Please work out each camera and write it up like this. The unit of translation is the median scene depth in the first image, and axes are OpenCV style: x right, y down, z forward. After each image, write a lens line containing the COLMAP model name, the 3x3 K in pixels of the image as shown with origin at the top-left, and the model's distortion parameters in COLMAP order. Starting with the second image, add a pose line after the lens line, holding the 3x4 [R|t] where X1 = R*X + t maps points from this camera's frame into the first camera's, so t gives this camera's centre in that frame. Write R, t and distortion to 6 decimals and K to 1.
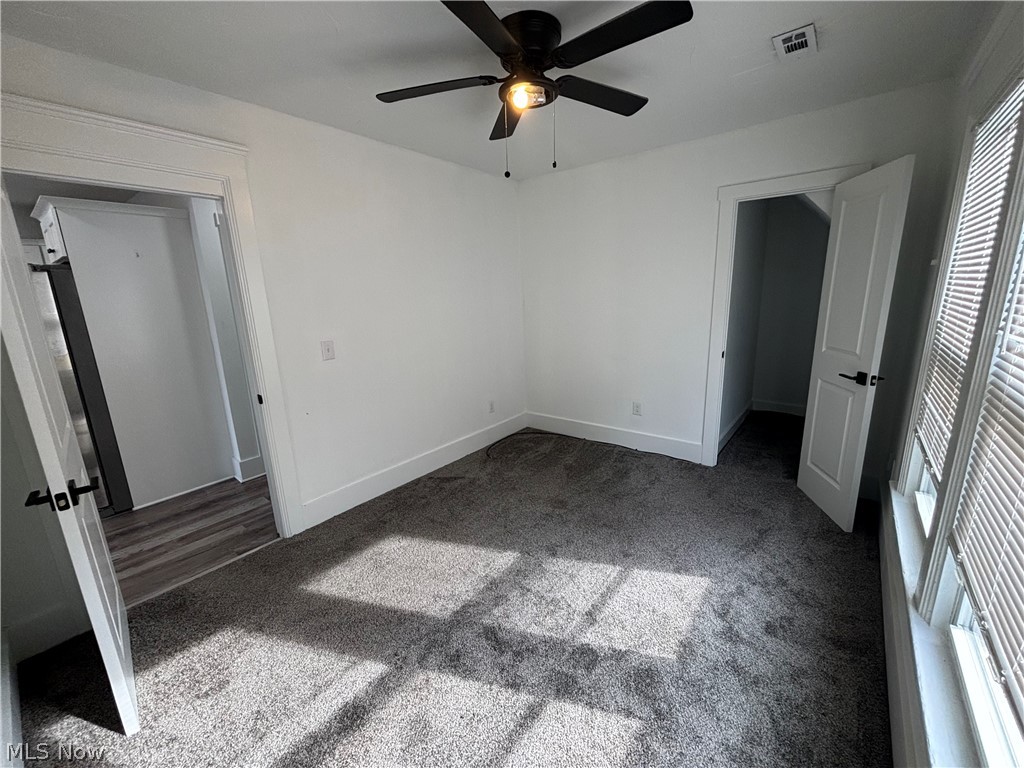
lens RADIAL K [[414.2, 0, 507.9], [0, 414.2, 378.7], [0, 0, 1]] dist [-0.003012, -0.000332]
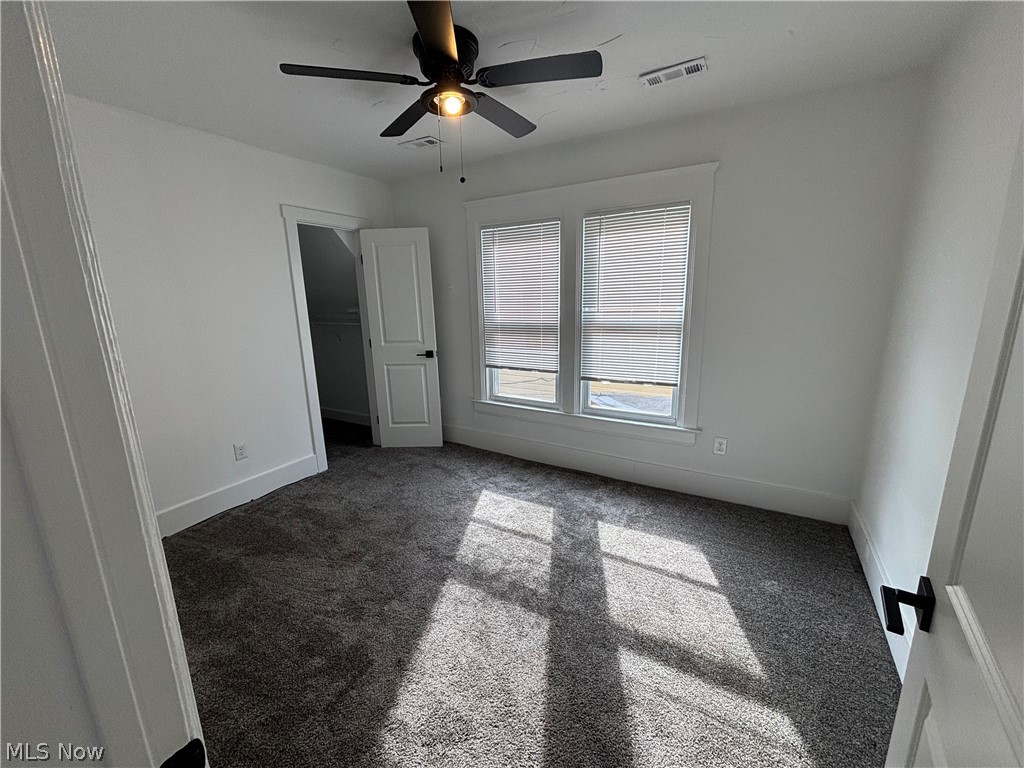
lens RADIAL K [[410.2, 0, 509.3], [0, 410.2, 385.9], [0, 0, 1]] dist [0.002248, -0.000086]
pose [[-0.143990, -0.168247, 0.975172, -0.823137], [0.240800, 0.949863, 0.199436, -0.129945], [-0.959834, 0.263539, -0.096257, 0.872905]]
